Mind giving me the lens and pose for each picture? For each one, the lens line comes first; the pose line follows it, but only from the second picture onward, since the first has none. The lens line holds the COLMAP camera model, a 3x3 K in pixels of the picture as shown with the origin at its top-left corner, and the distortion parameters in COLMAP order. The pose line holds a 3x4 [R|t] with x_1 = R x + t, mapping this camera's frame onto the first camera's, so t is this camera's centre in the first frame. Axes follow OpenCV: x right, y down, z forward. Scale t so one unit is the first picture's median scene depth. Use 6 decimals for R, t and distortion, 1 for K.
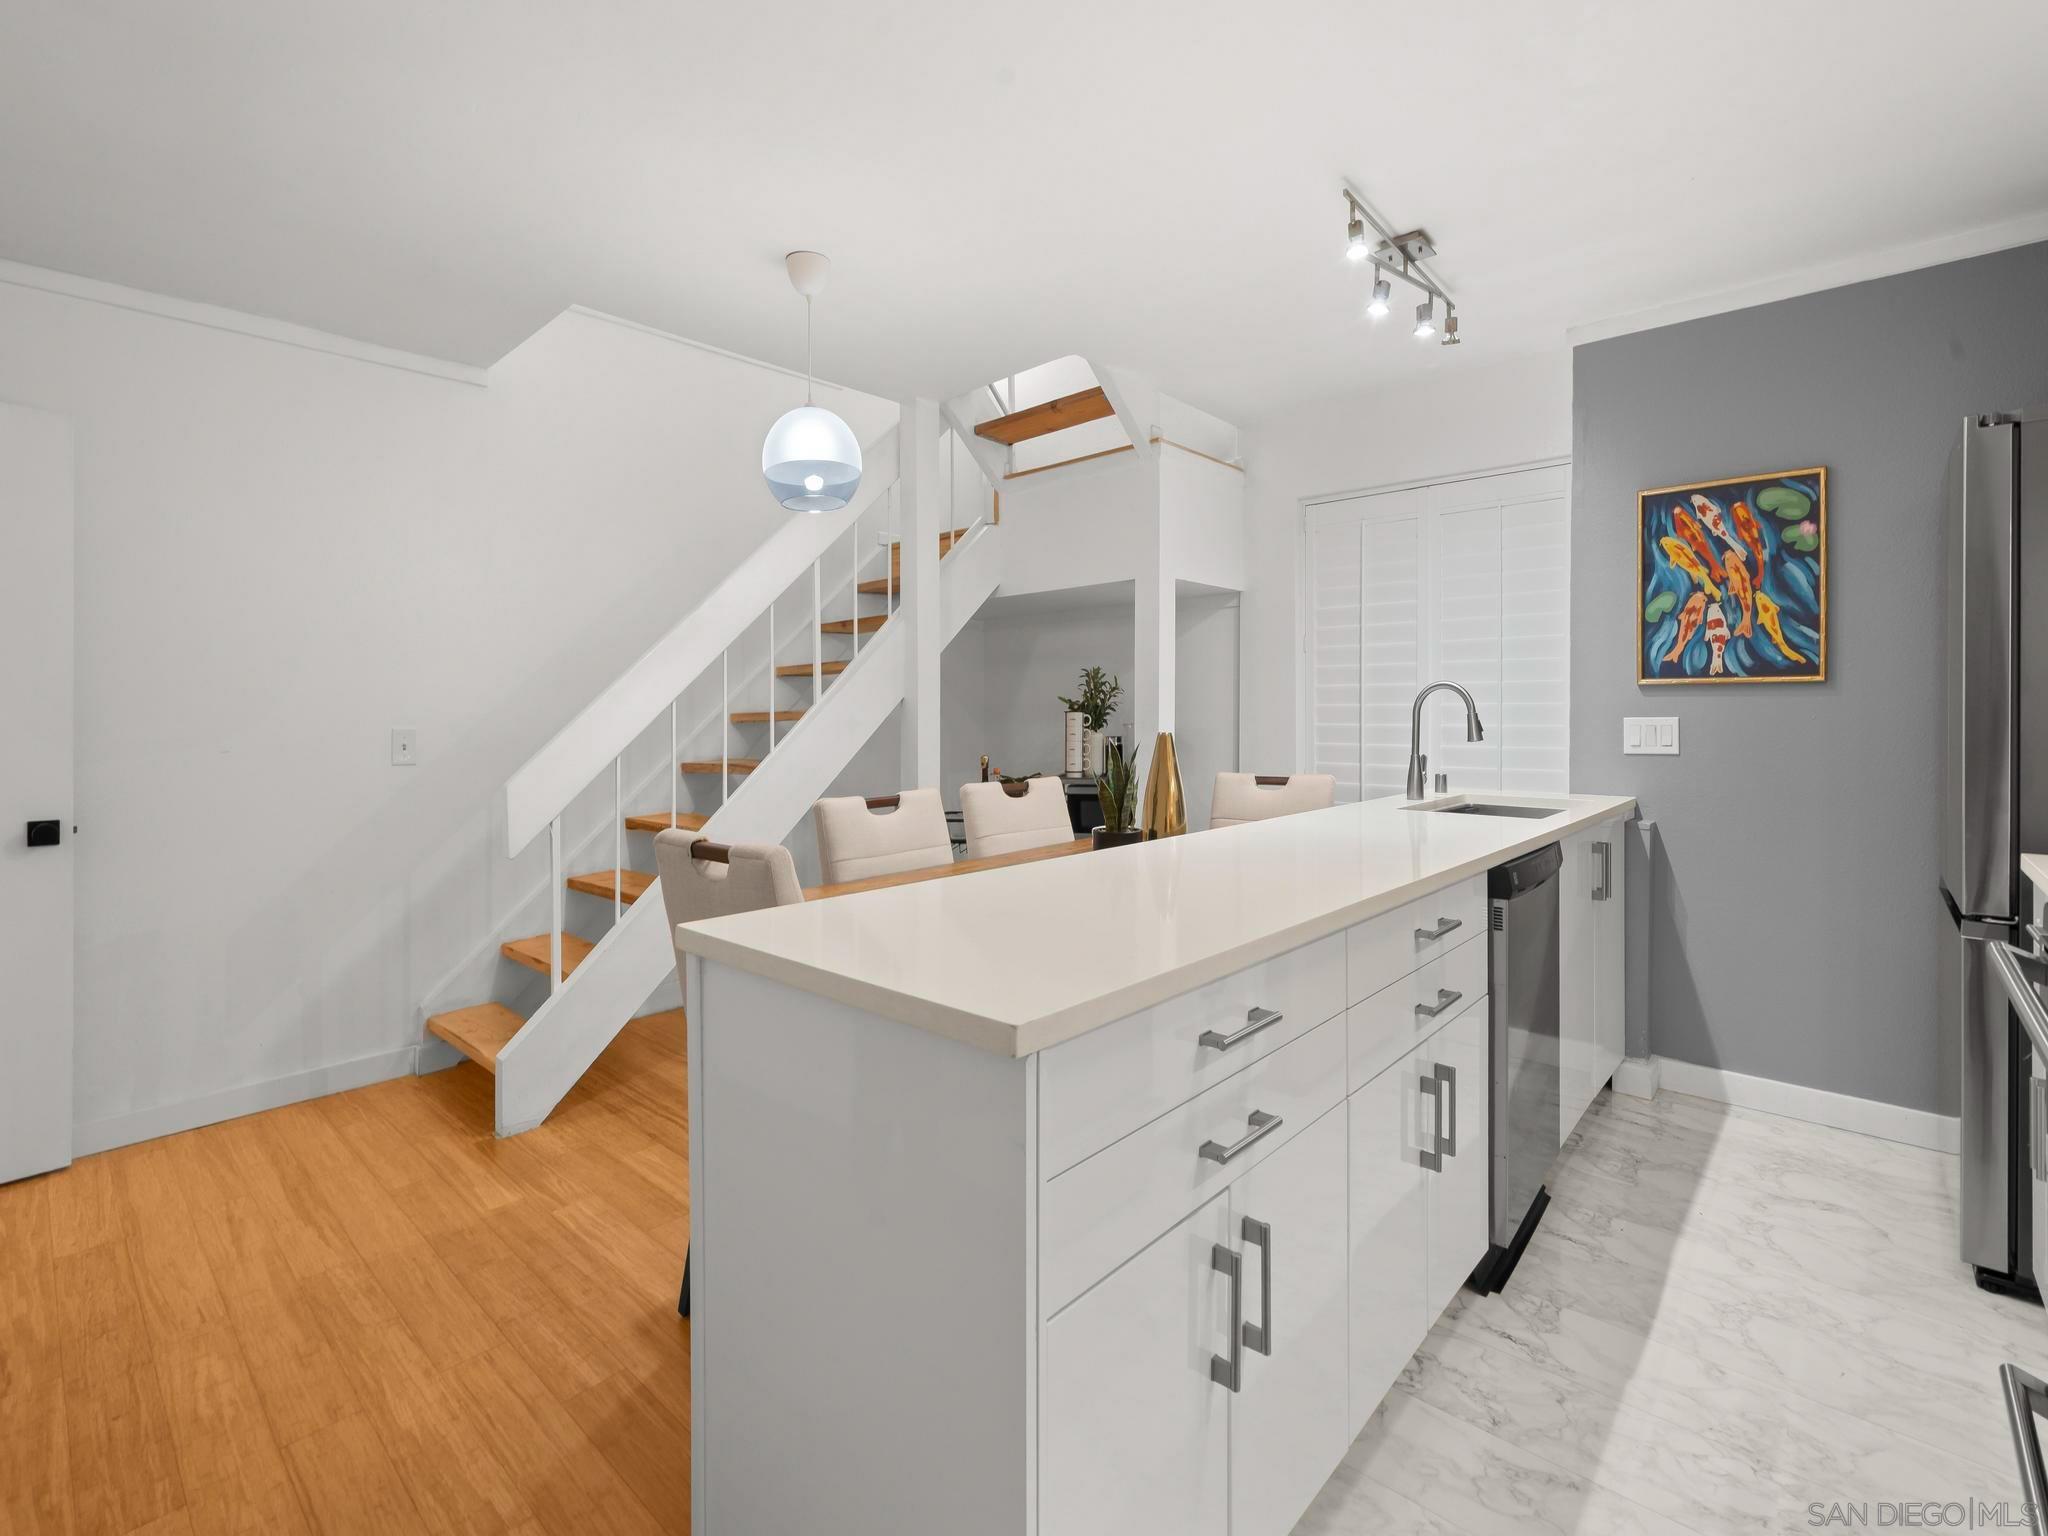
lens RADIAL K [[925.0, 0, 1026.2], [0, 925.0, 714.6], [0, 0, 1]] dist [-0.003093, 0.002146]
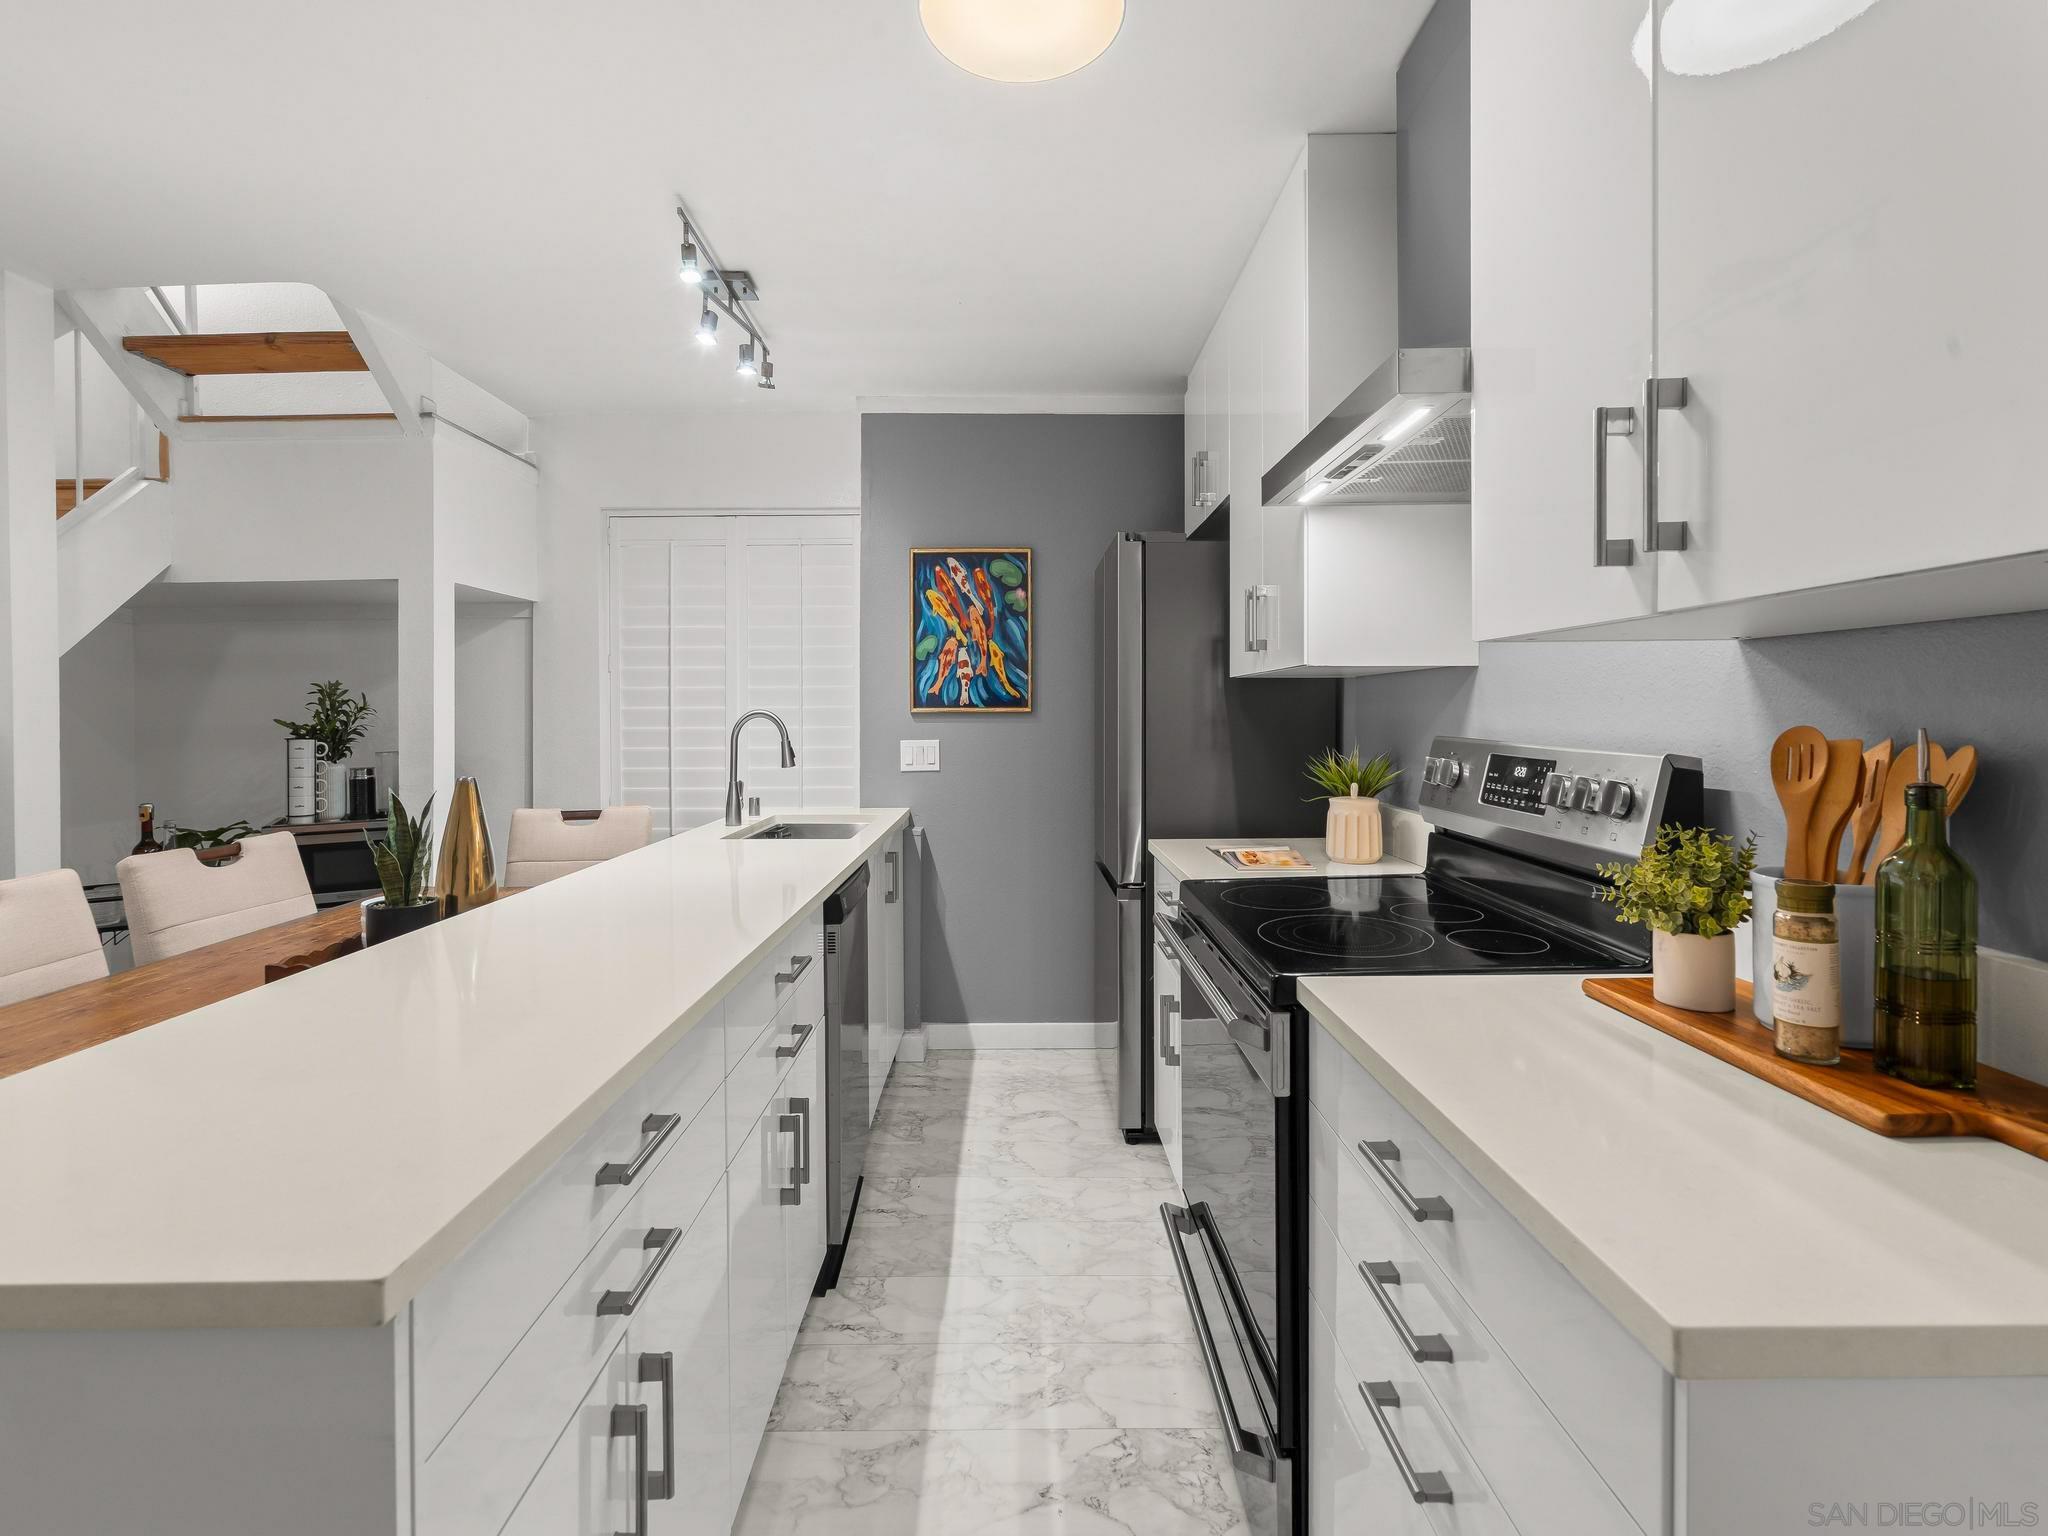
lens RADIAL K [[925.0, 0, 1005.8], [0, 925.0, 721.6], [0, 0, 1]] dist [-0.003093, 0.002146]
pose [[0.744545, -0.007896, 0.667525, -0.038500], [0.004933, 0.999968, 0.006326, -0.029536], [-0.667554, -0.001417, 0.744560, 0.042831]]
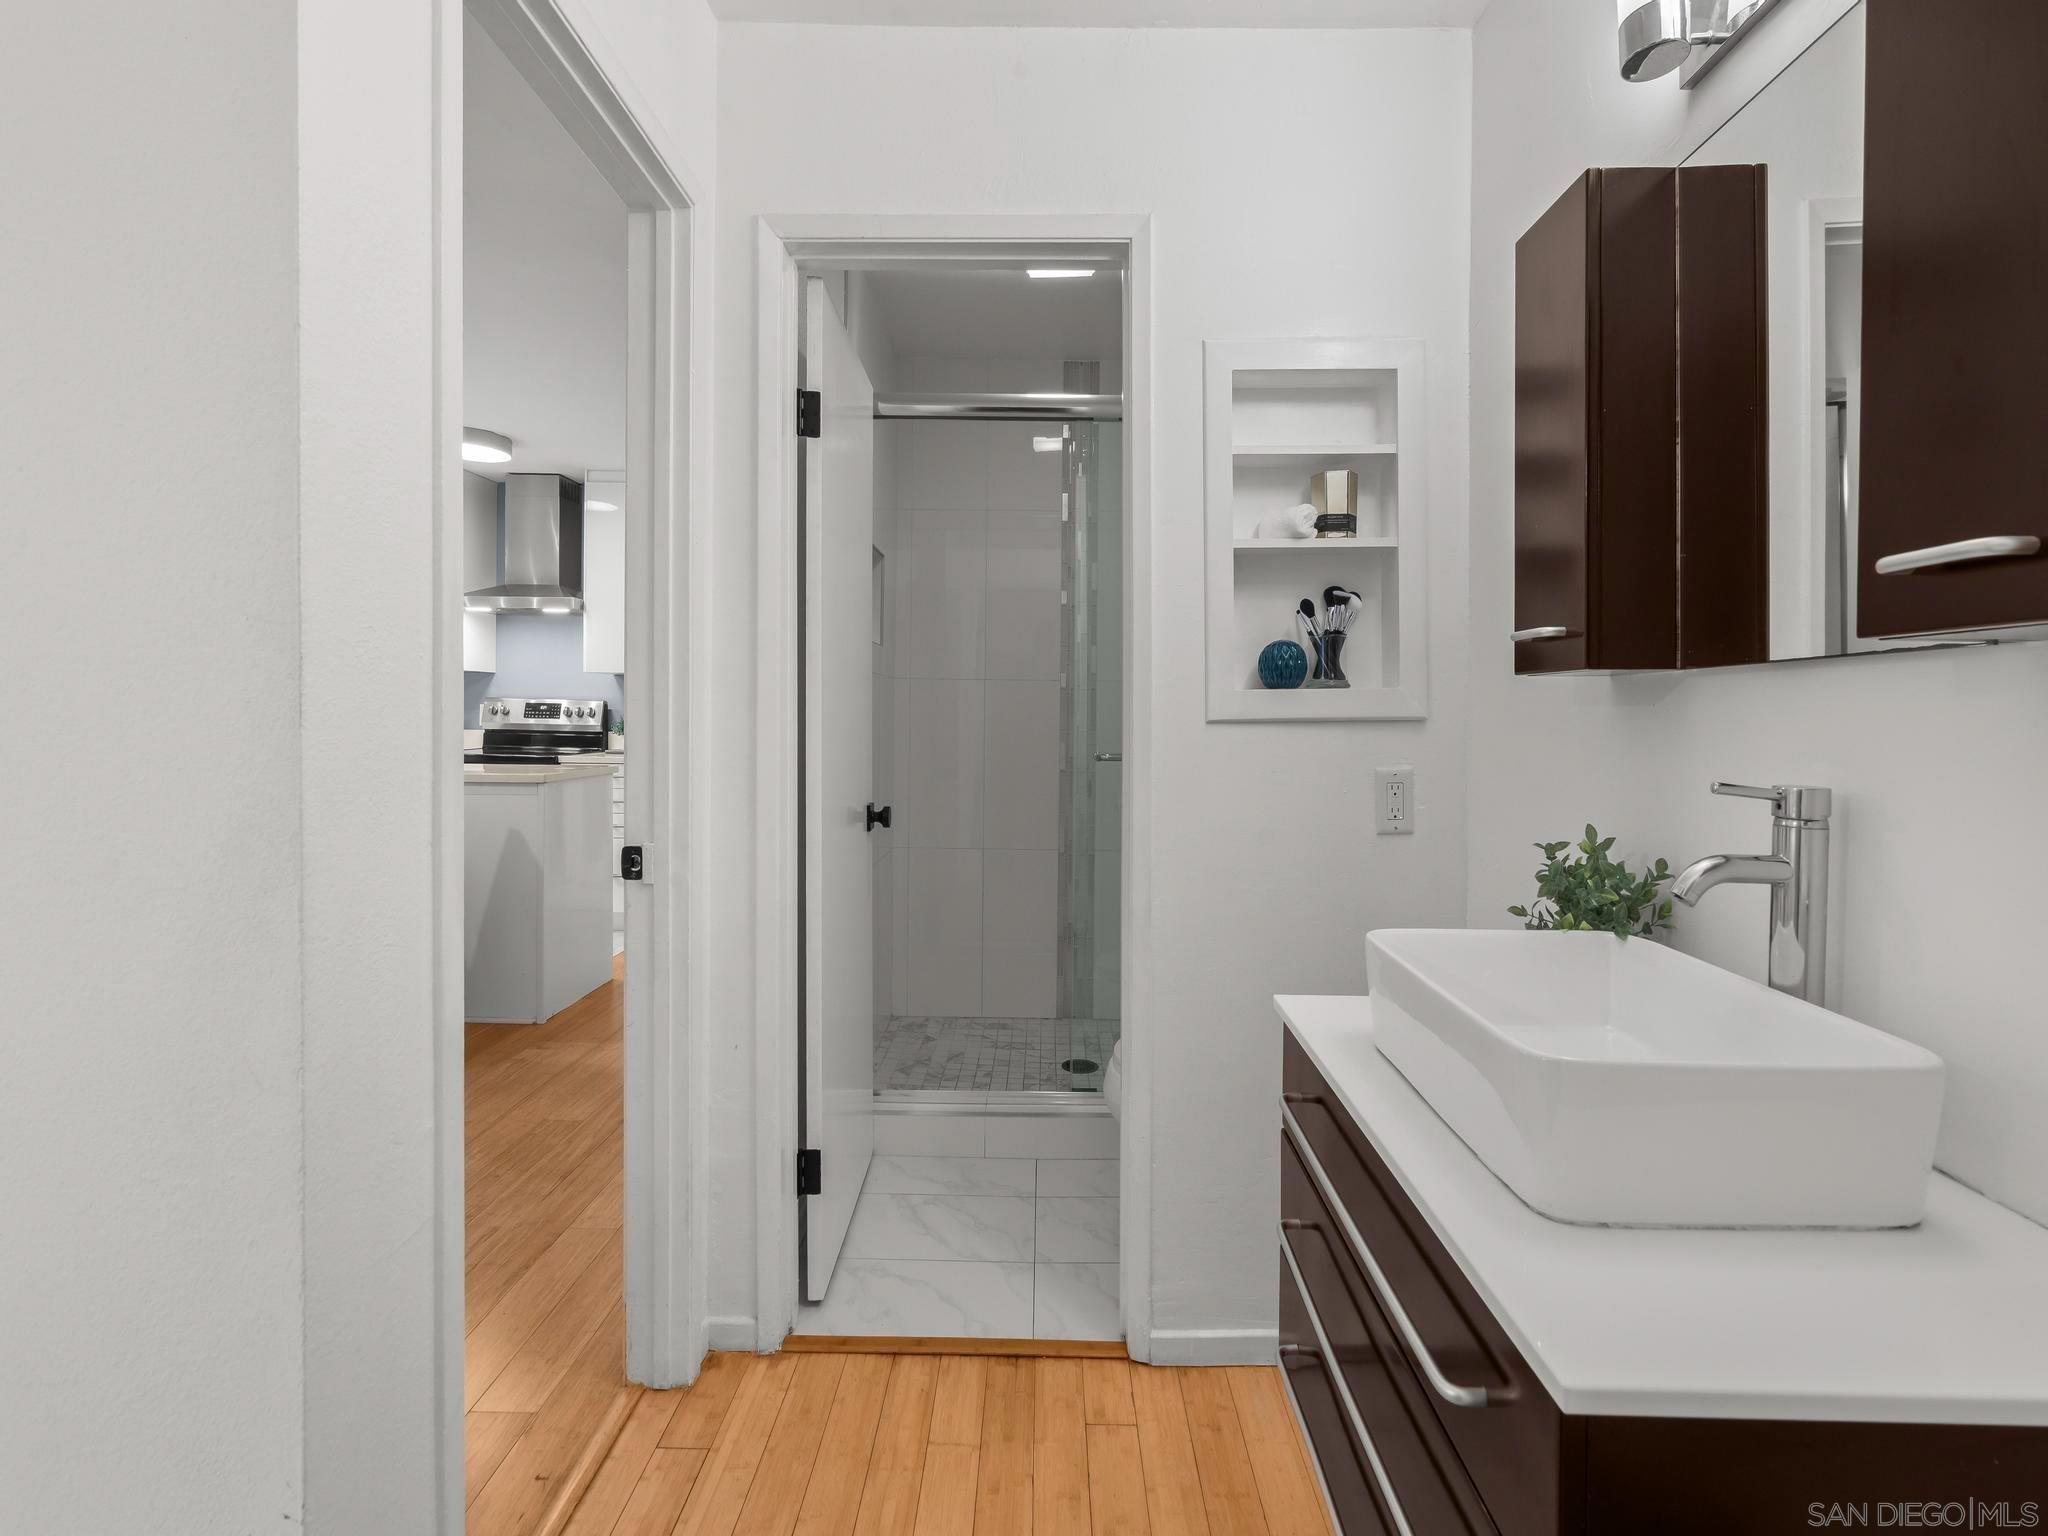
lens RADIAL K [[925.0, 0, 1055.3], [0, 925.0, 717.5], [0, 0, 1]] dist [-0.003093, 0.002146]
pose [[-0.671572, -0.006931, 0.740907, -1.520752], [-0.008414, 0.999963, 0.001728, 0.014541], [-0.740892, -0.005073, -0.671605, 0.747451]]
